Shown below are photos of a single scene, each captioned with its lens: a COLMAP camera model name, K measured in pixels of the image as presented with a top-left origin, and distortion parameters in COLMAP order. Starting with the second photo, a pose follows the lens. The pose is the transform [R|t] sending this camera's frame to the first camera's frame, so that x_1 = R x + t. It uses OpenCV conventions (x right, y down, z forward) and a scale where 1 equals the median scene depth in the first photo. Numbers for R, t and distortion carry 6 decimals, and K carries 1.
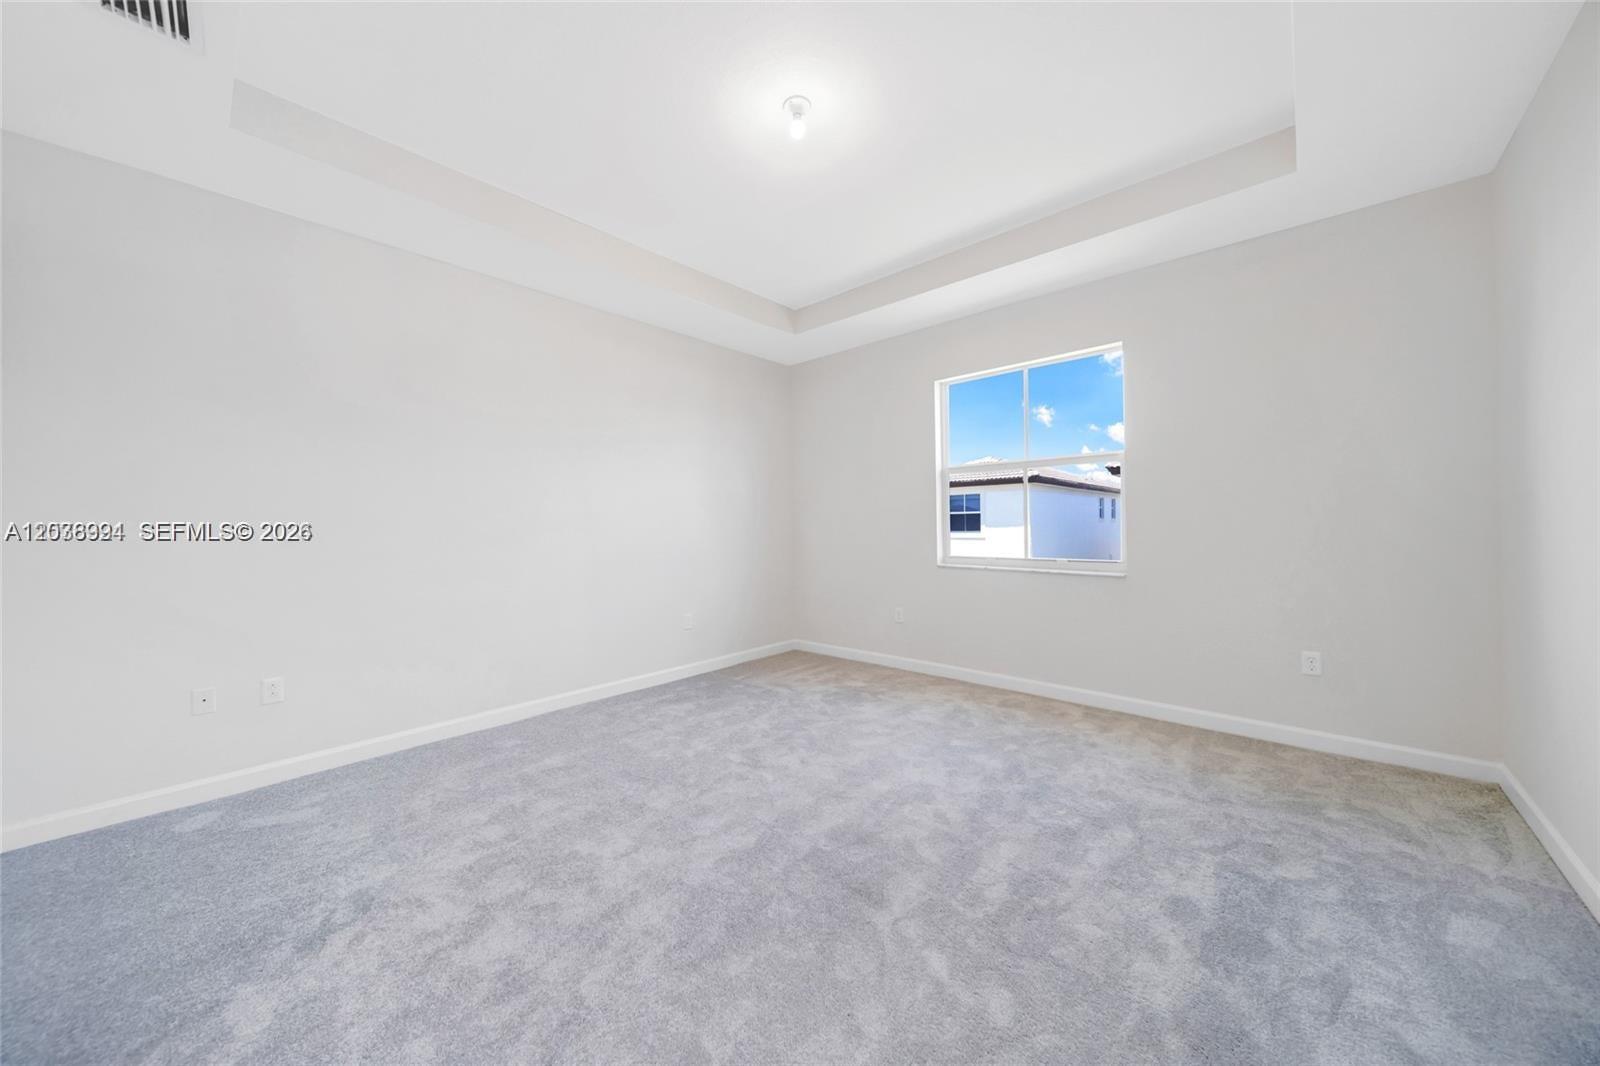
lens RADIAL K [[554.8, 0, 795.1], [0, 554.8, 530.6], [0, 0, 1]] dist [-0.002959, -0.000256]
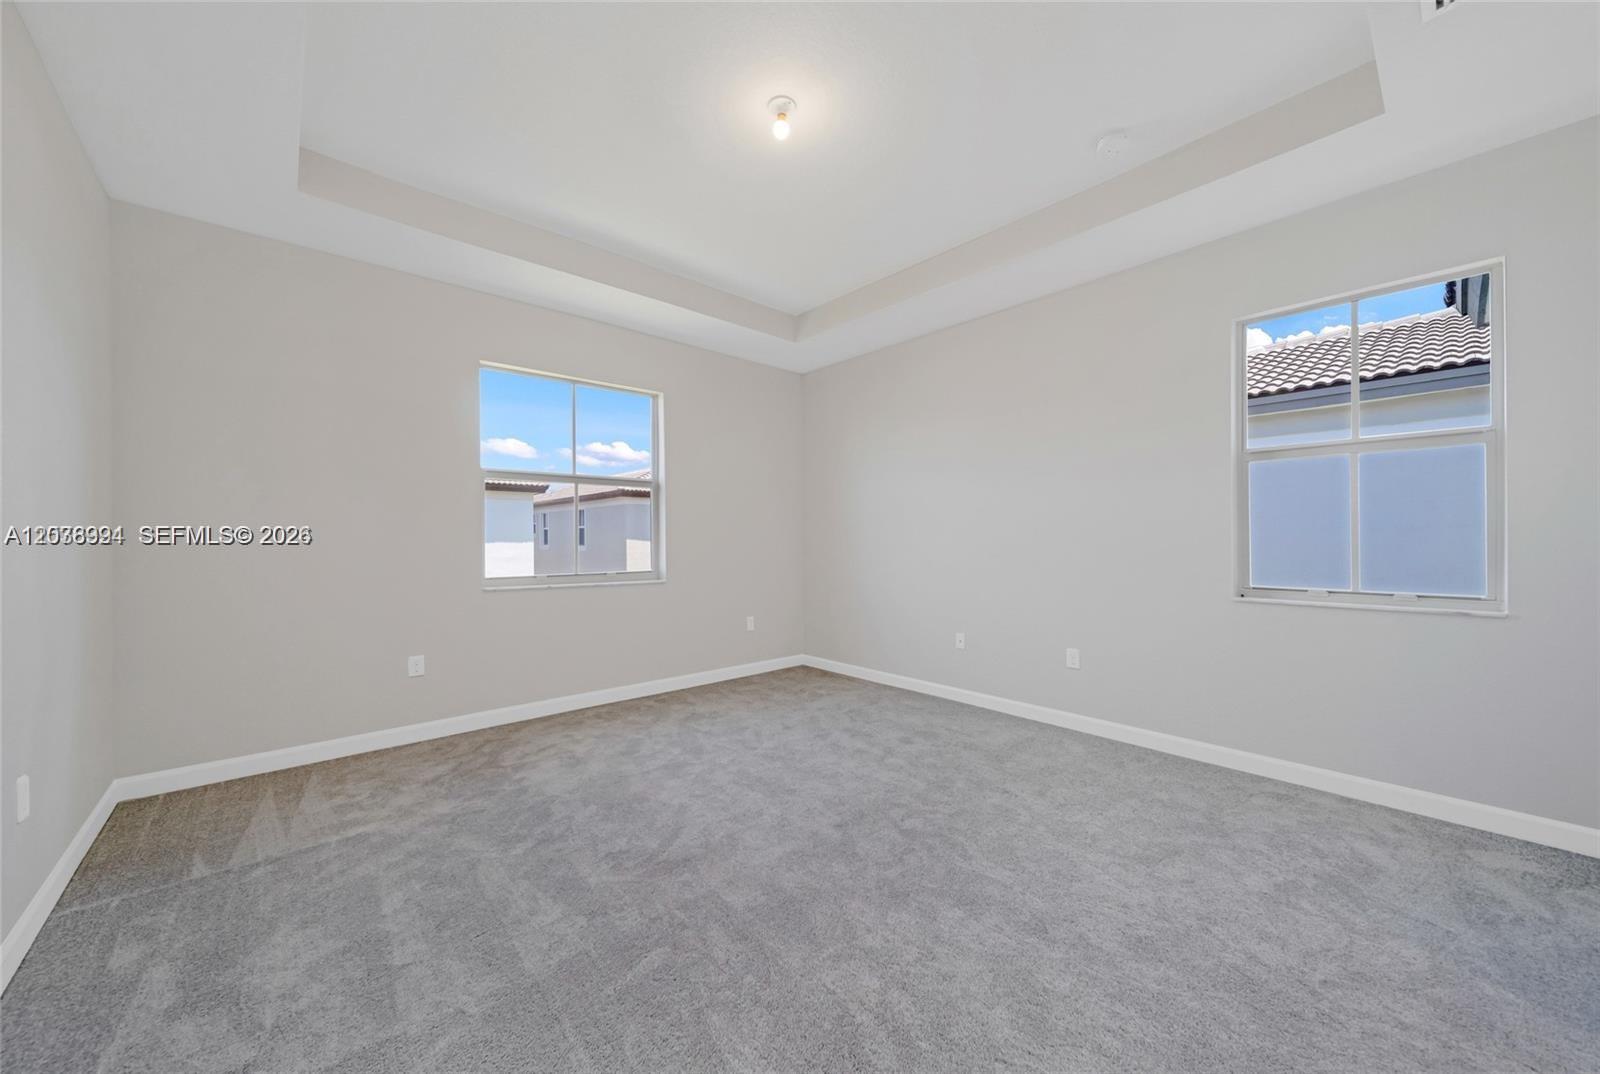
lens RADIAL K [[569.6, 0, 800.0], [0, 569.6, 537.0], [0, 0, 1]] dist [0.000825, -0.000002]
pose [[0.107610, 0.010278, 0.994140, -0.802116], [0.013833, 0.999834, -0.011834, 0.004023], [-0.994097, 0.015026, 0.107450, 0.709083]]
